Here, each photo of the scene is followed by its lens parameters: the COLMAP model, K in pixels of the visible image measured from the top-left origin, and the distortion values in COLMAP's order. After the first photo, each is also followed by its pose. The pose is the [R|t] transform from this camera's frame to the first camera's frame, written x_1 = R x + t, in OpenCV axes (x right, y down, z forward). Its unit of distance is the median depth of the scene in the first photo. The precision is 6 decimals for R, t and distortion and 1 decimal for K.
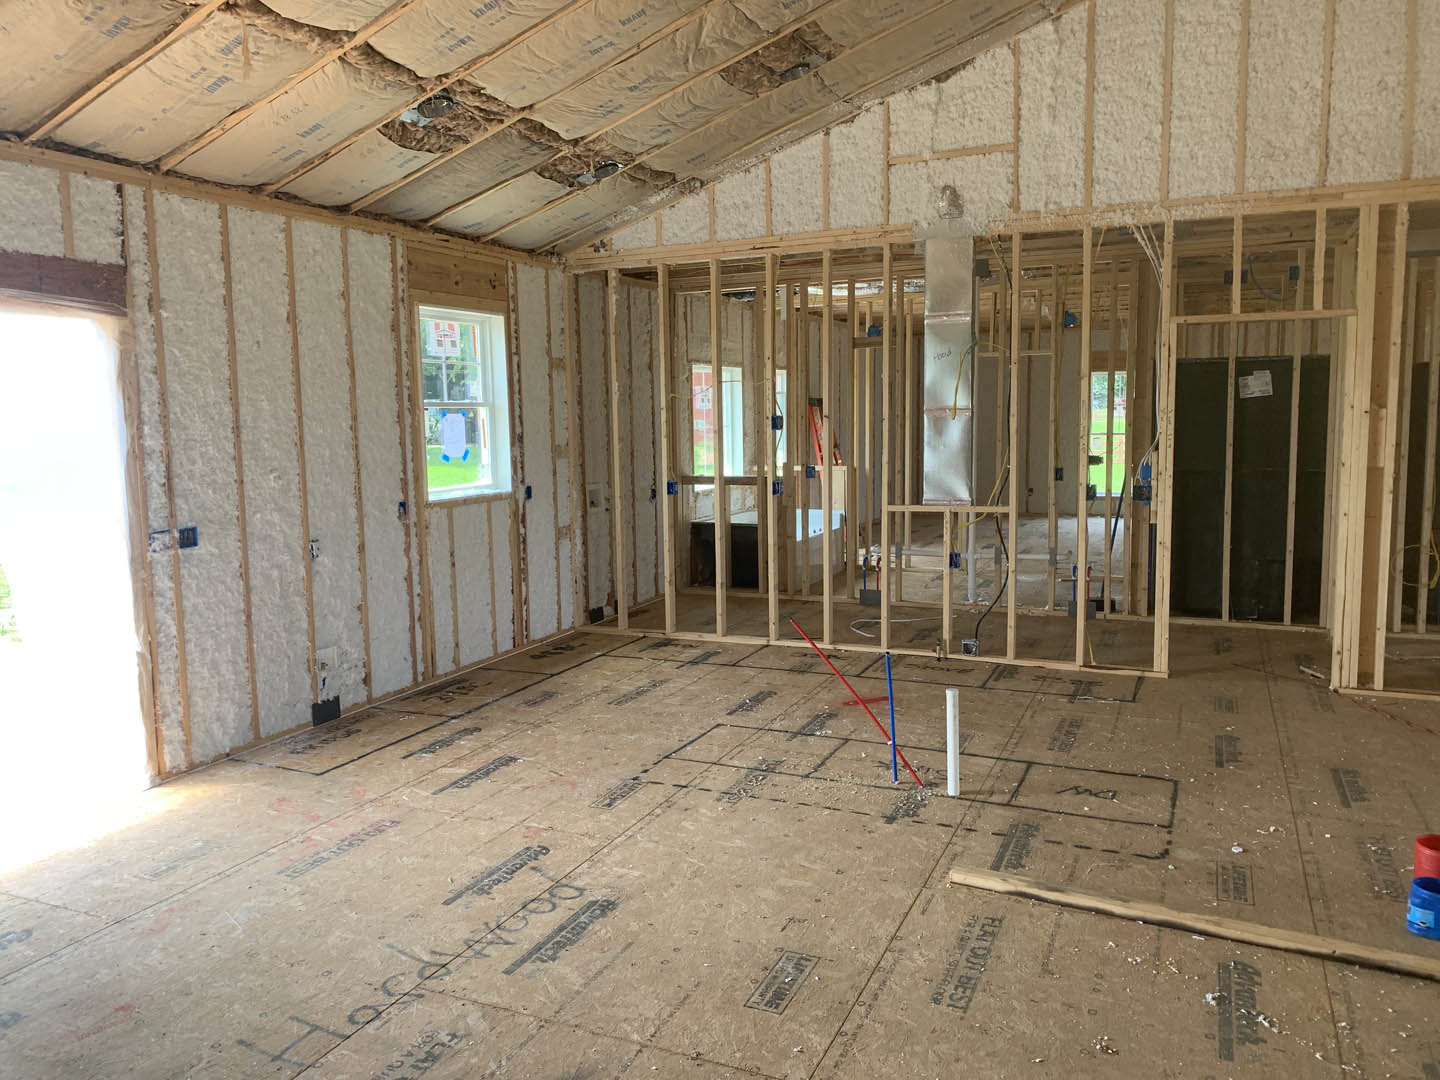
lens RADIAL K [[1088.6, 0, 713.4], [0, 1088.6, 530.9], [0, 0, 1]] dist [0.012127, -0.005767]
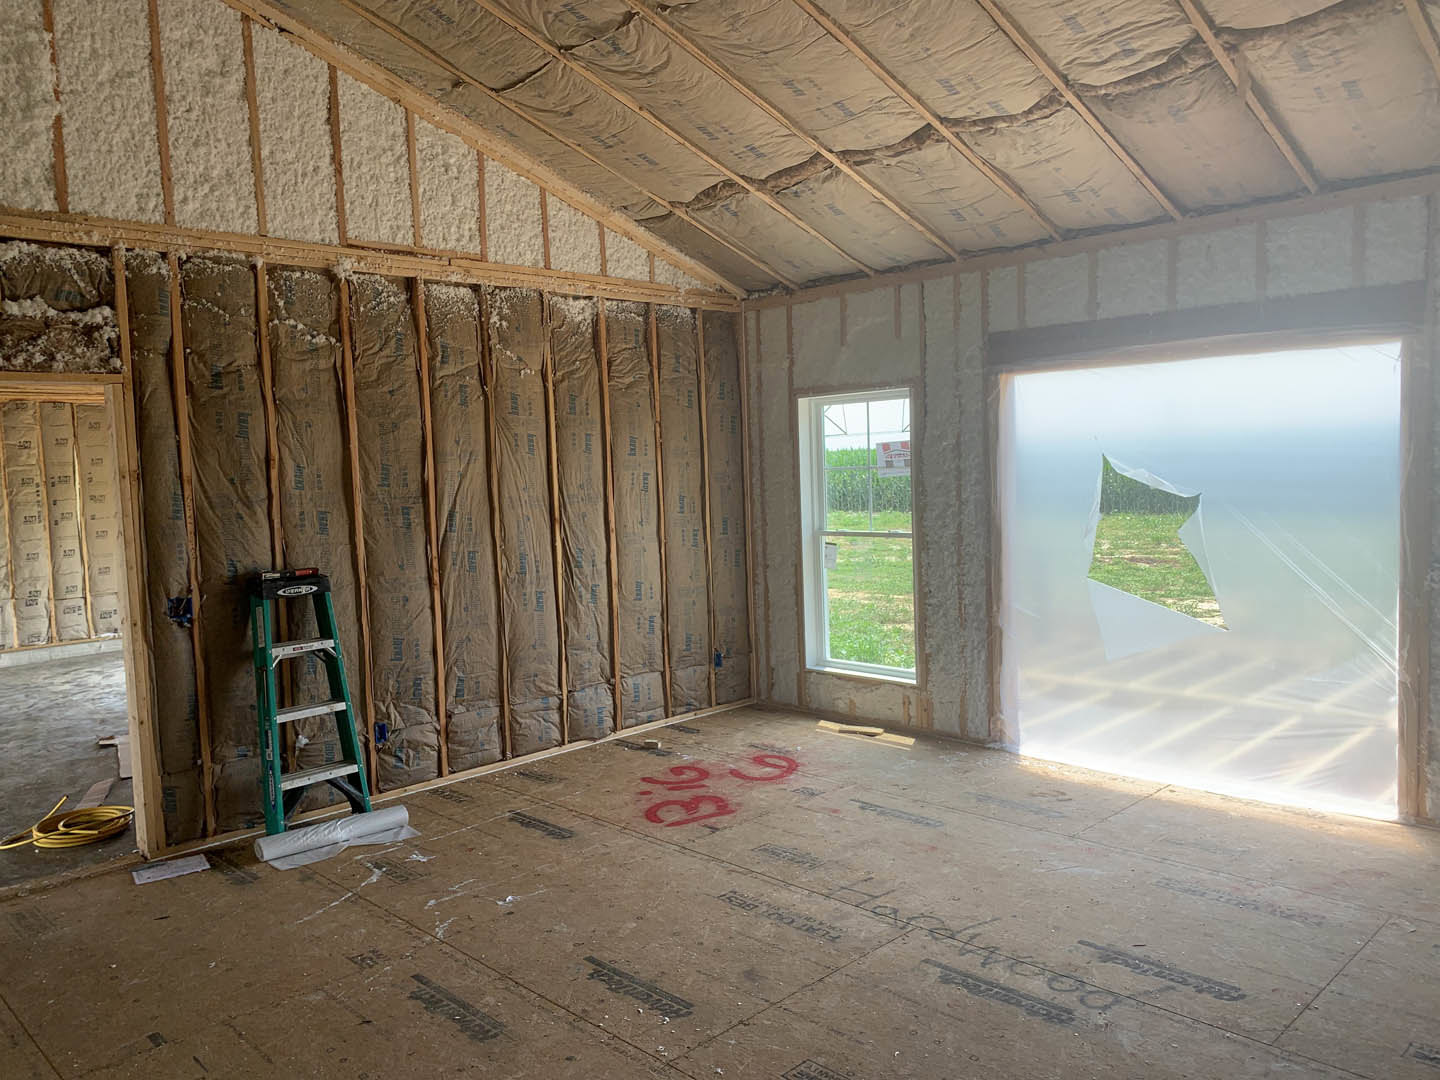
lens RADIAL K [[1088.6, 0, 709.6], [0, 1088.6, 530.5], [0, 0, 1]] dist [0.012127, -0.005767]
pose [[-0.363750, 0.081374, -0.927935, 0.712043], [-0.067320, 0.991275, 0.113318, -0.108817], [0.929061, 0.103688, -0.355099, 0.932354]]
